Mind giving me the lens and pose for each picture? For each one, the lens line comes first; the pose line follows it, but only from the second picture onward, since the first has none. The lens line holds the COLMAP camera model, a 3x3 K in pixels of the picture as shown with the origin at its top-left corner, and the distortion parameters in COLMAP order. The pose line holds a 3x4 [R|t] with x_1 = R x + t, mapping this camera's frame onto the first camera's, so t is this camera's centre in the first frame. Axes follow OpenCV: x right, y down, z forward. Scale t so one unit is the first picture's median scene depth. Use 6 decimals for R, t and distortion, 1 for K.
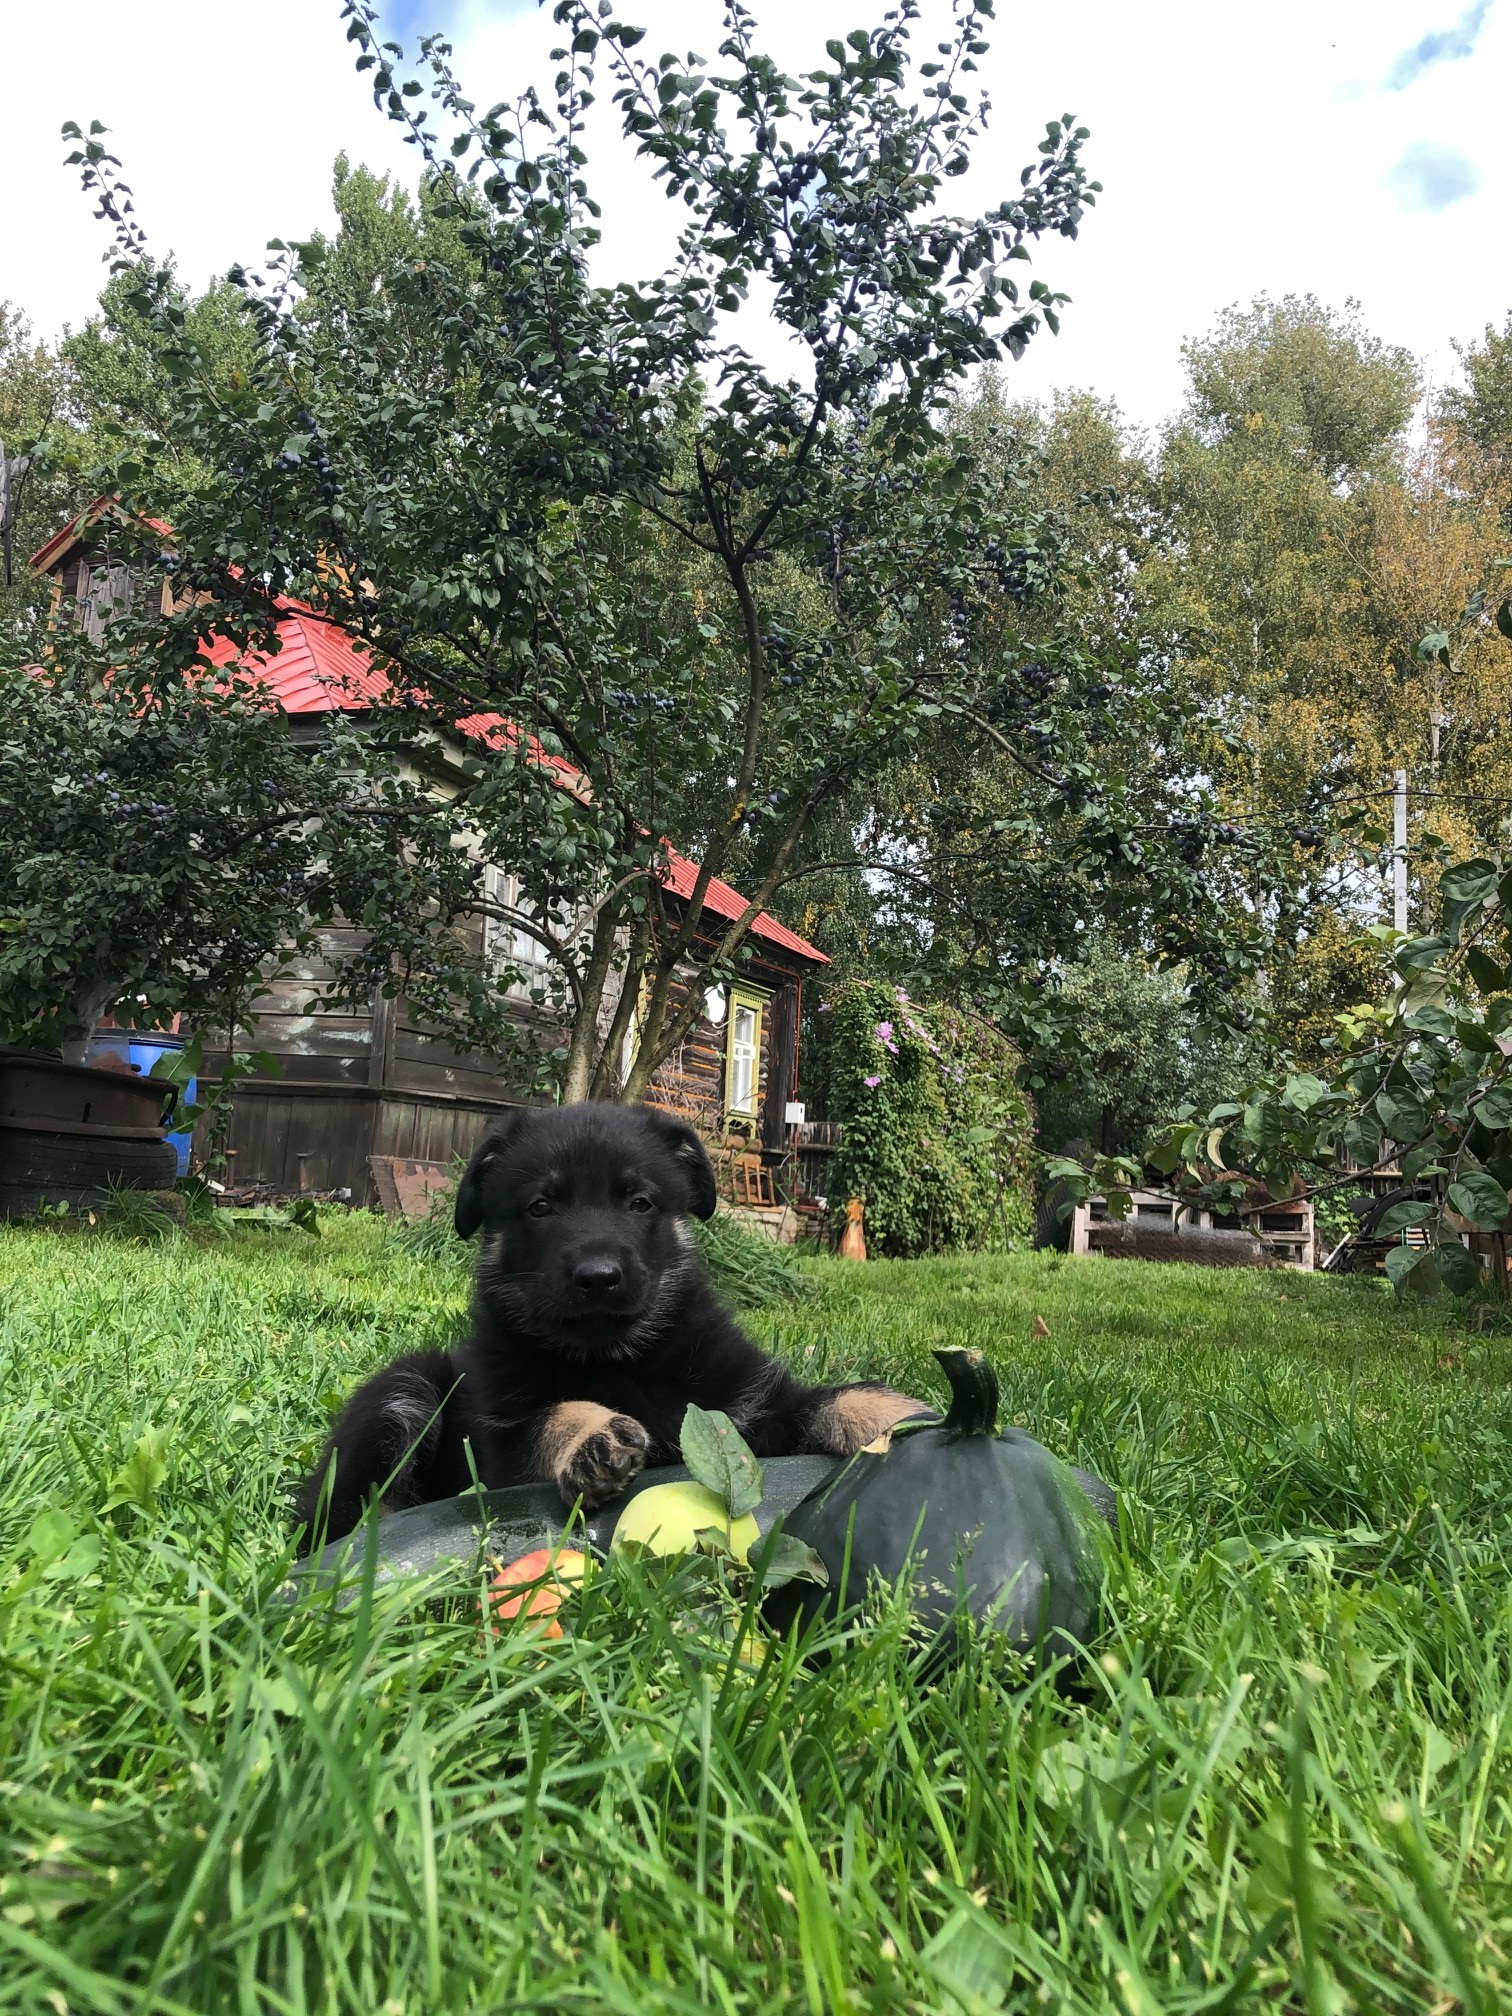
lens RADIAL K [[1674.6, 0, 741.9], [0, 1674.6, 1009.5], [0, 0, 1]] dist [0.076781, -0.219552]
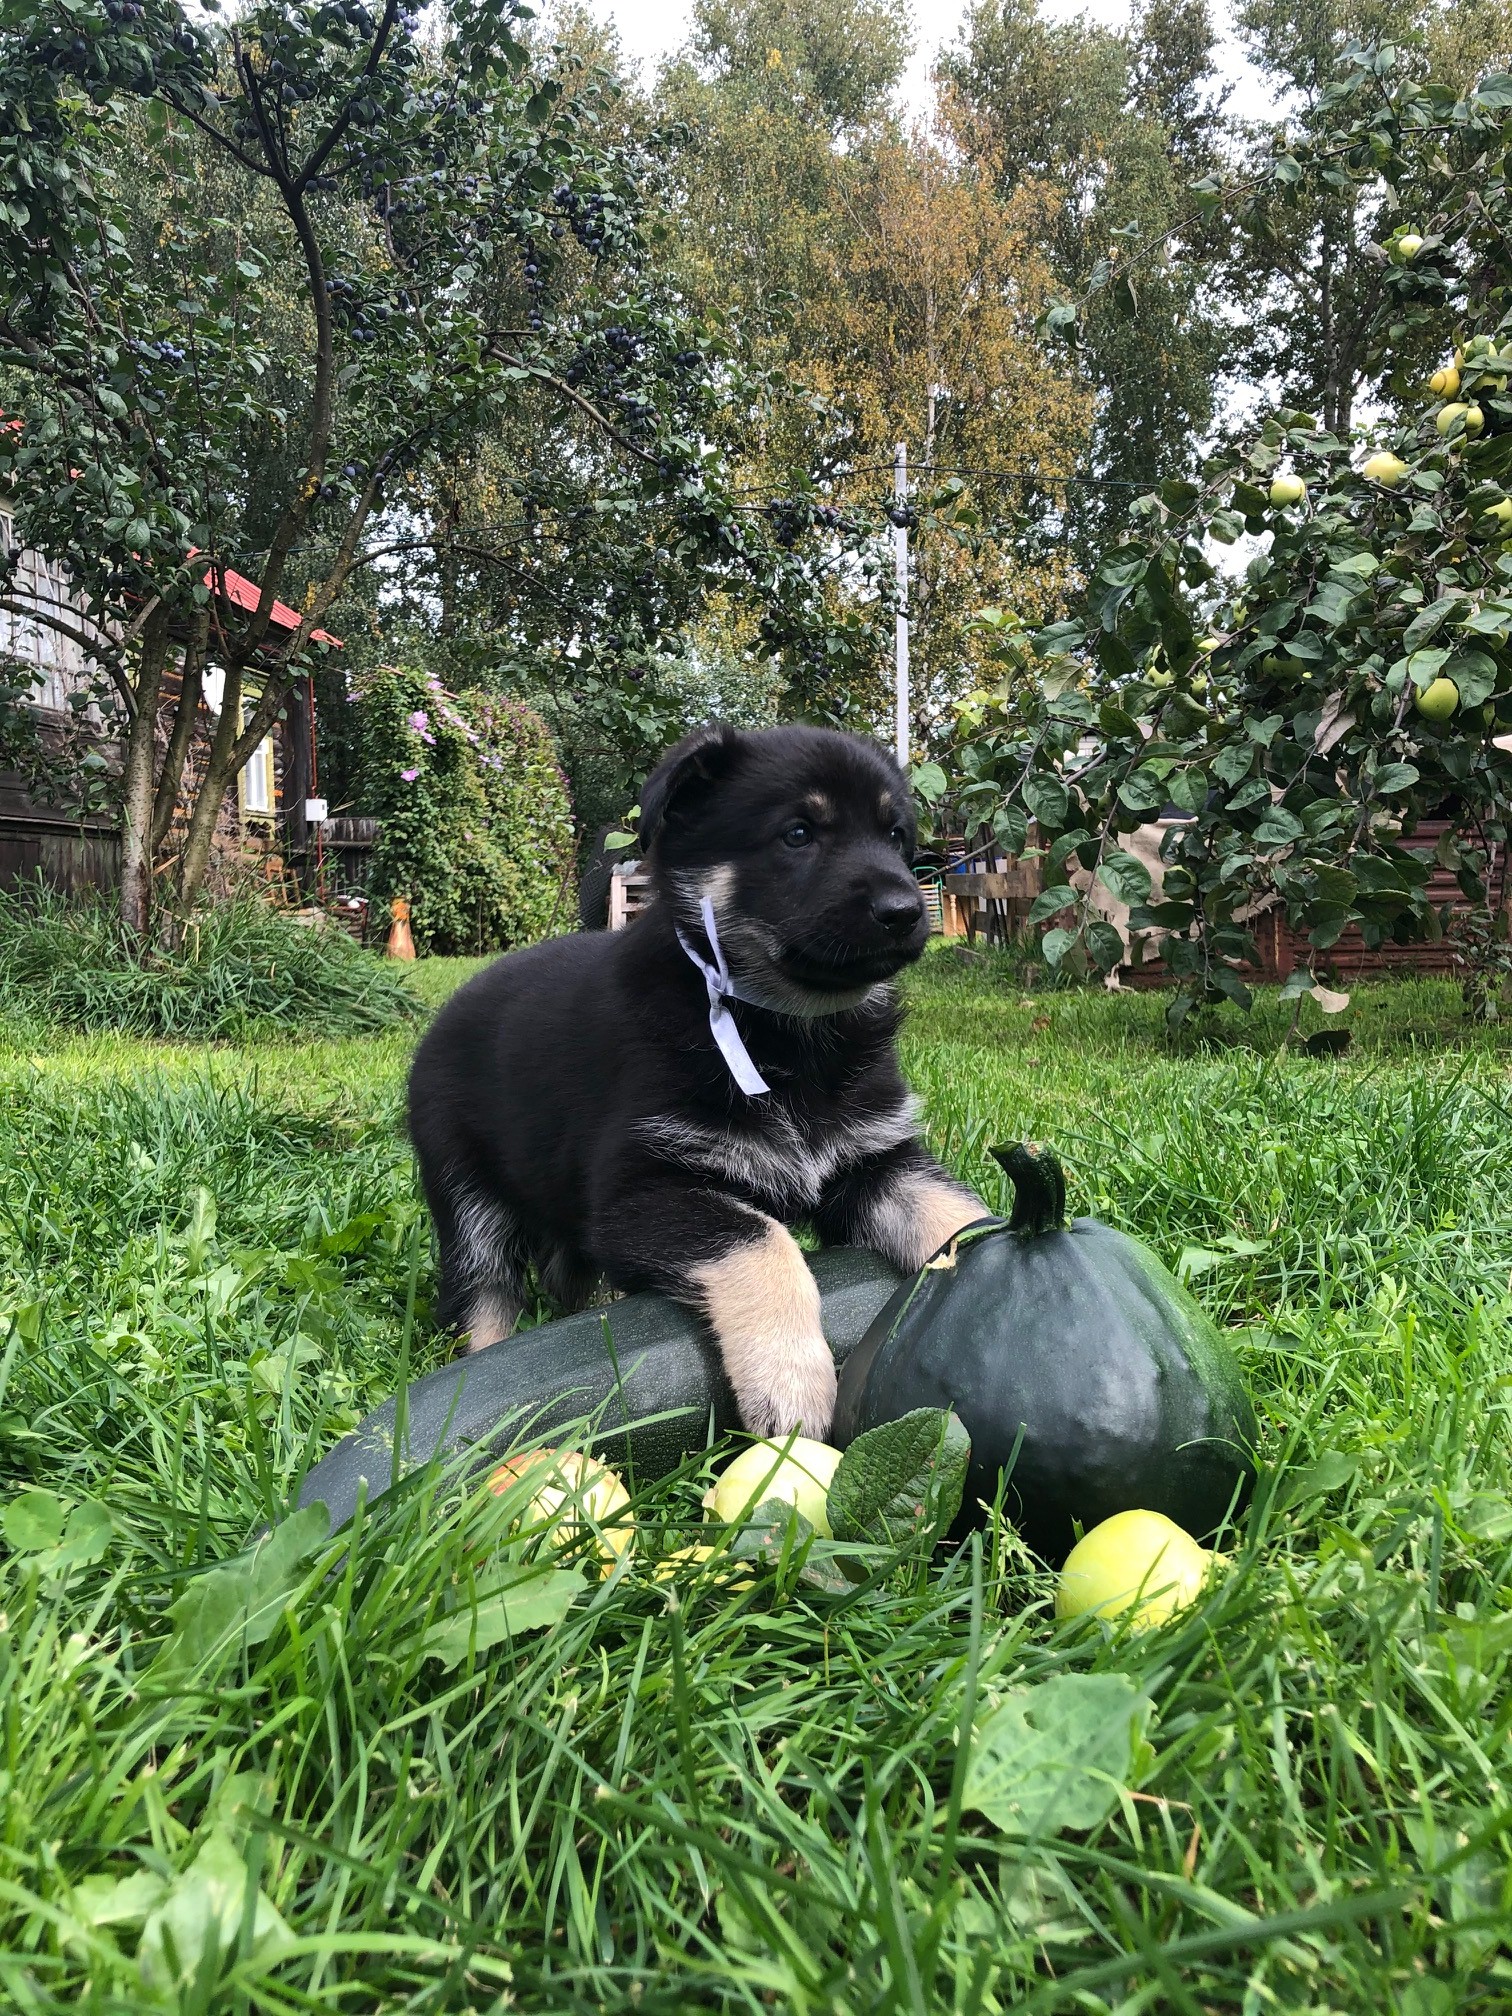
lens RADIAL K [[1682.4, 0, 785.6], [0, 1682.4, 1004.4], [0, 0, 1]] dist [0.009078, -0.014546]
pose [[0.950064, -0.082560, 0.300936, -0.047443], [0.025893, 0.981898, 0.187632, -0.008296], [-0.310979, -0.170470, 0.935004, 0.034017]]
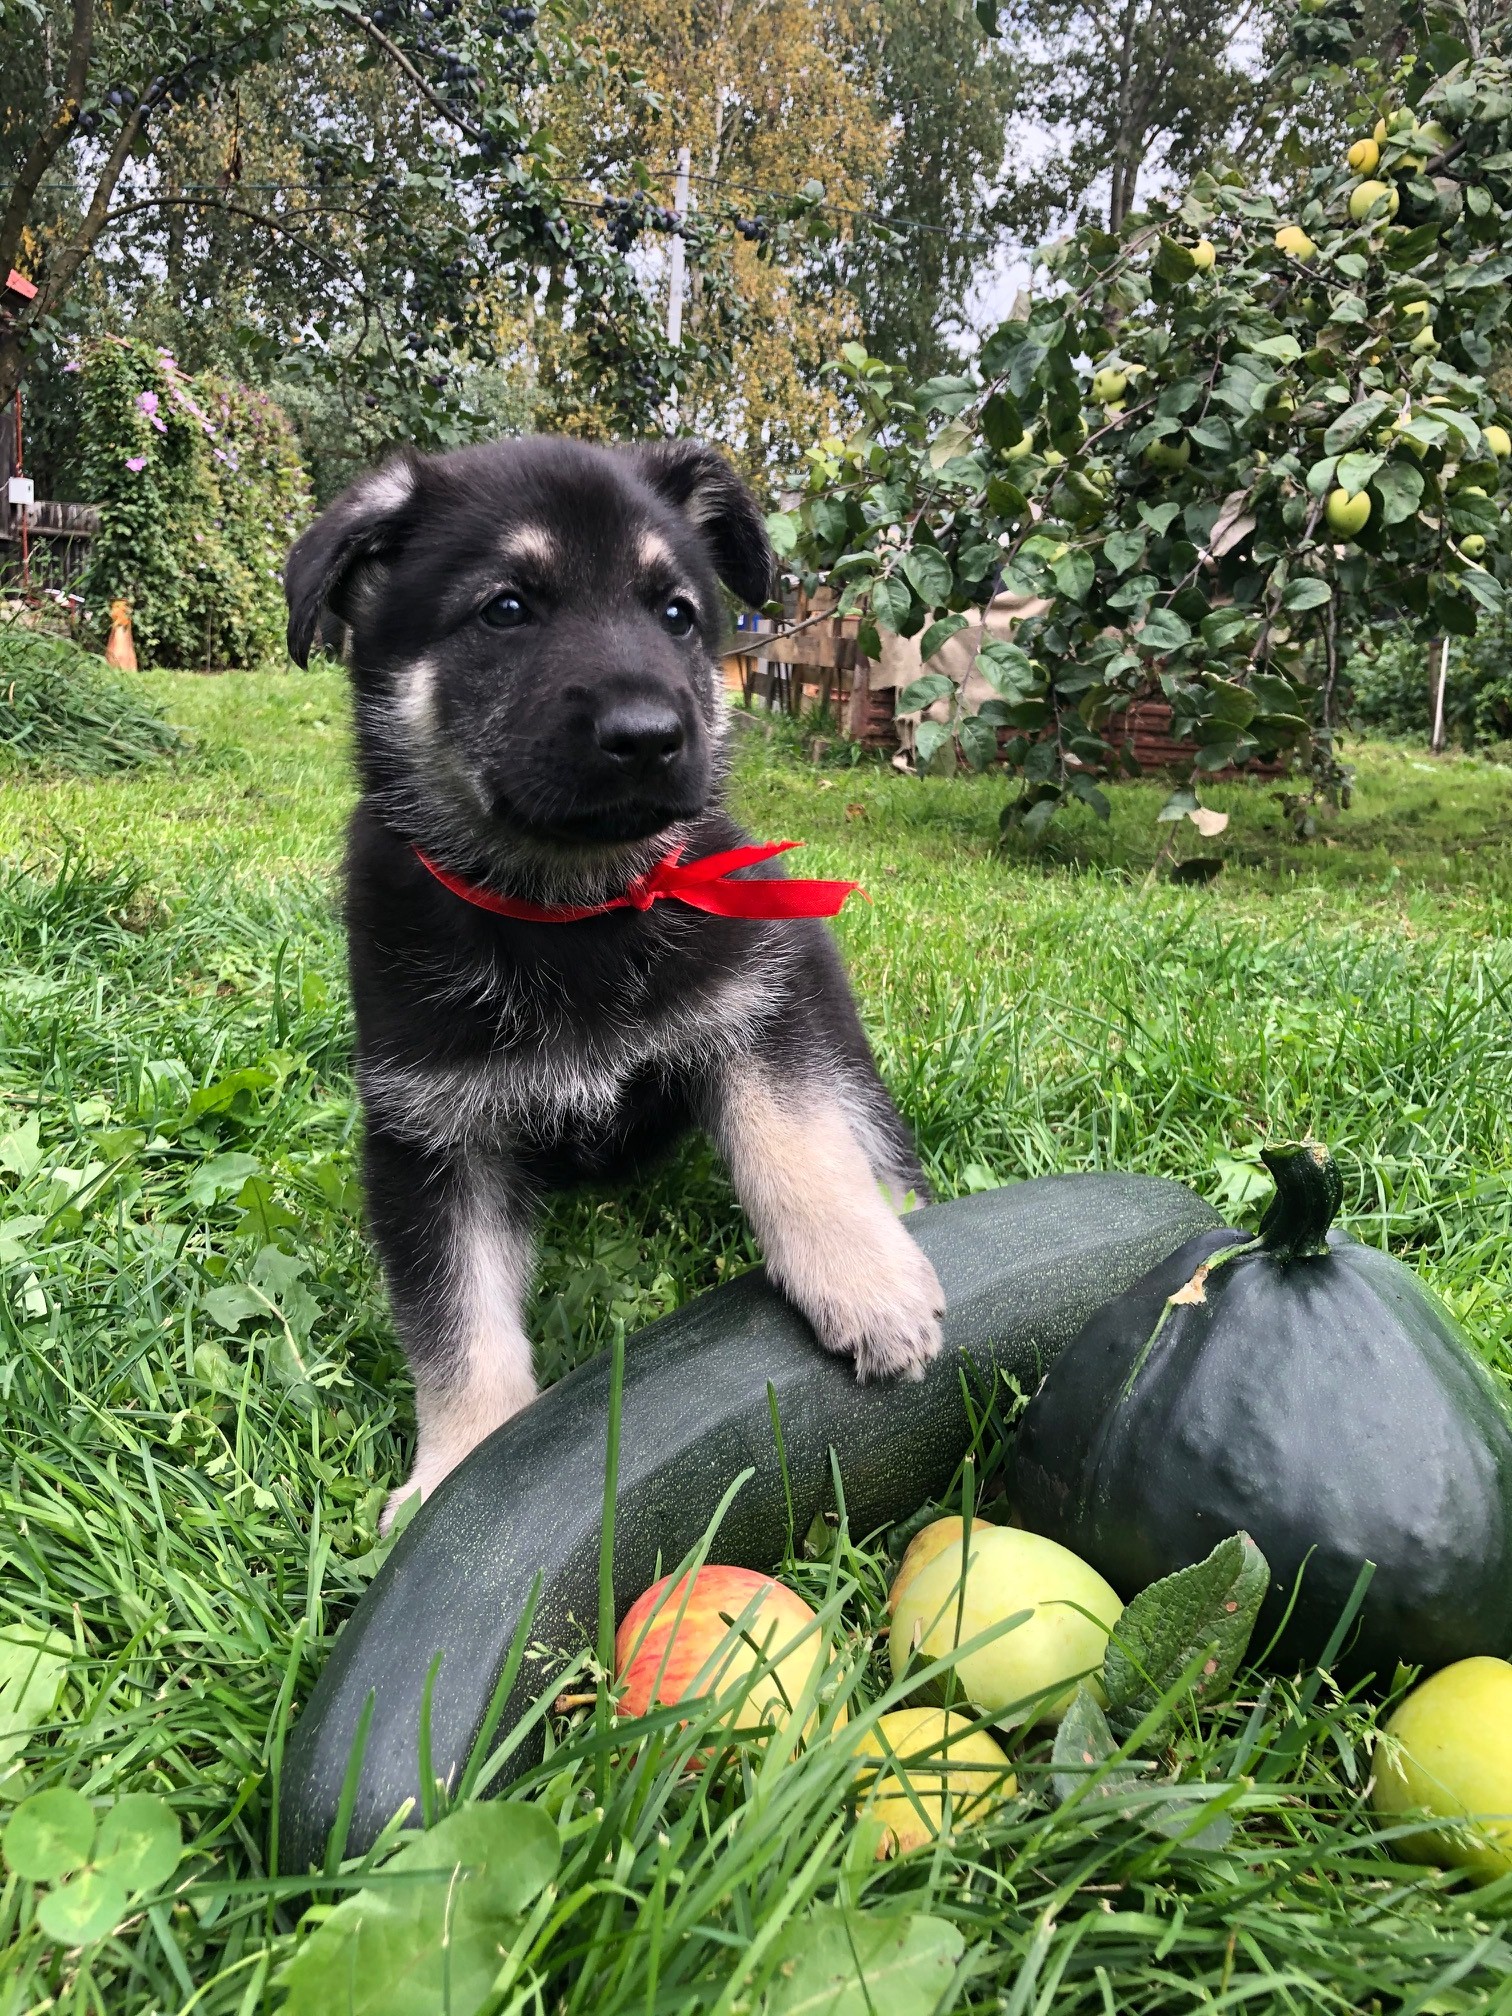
lens RADIAL K [[1697.3, 0, 755.3], [0, 1697.3, 998.1], [0, 0, 1]] dist [-0.045077, 0.079594]
pose [[0.901909, -0.073997, 0.425541, -0.065291], [-0.076123, 0.942563, 0.325239, -0.011735], [-0.425166, -0.325730, 0.844473, 0.094359]]
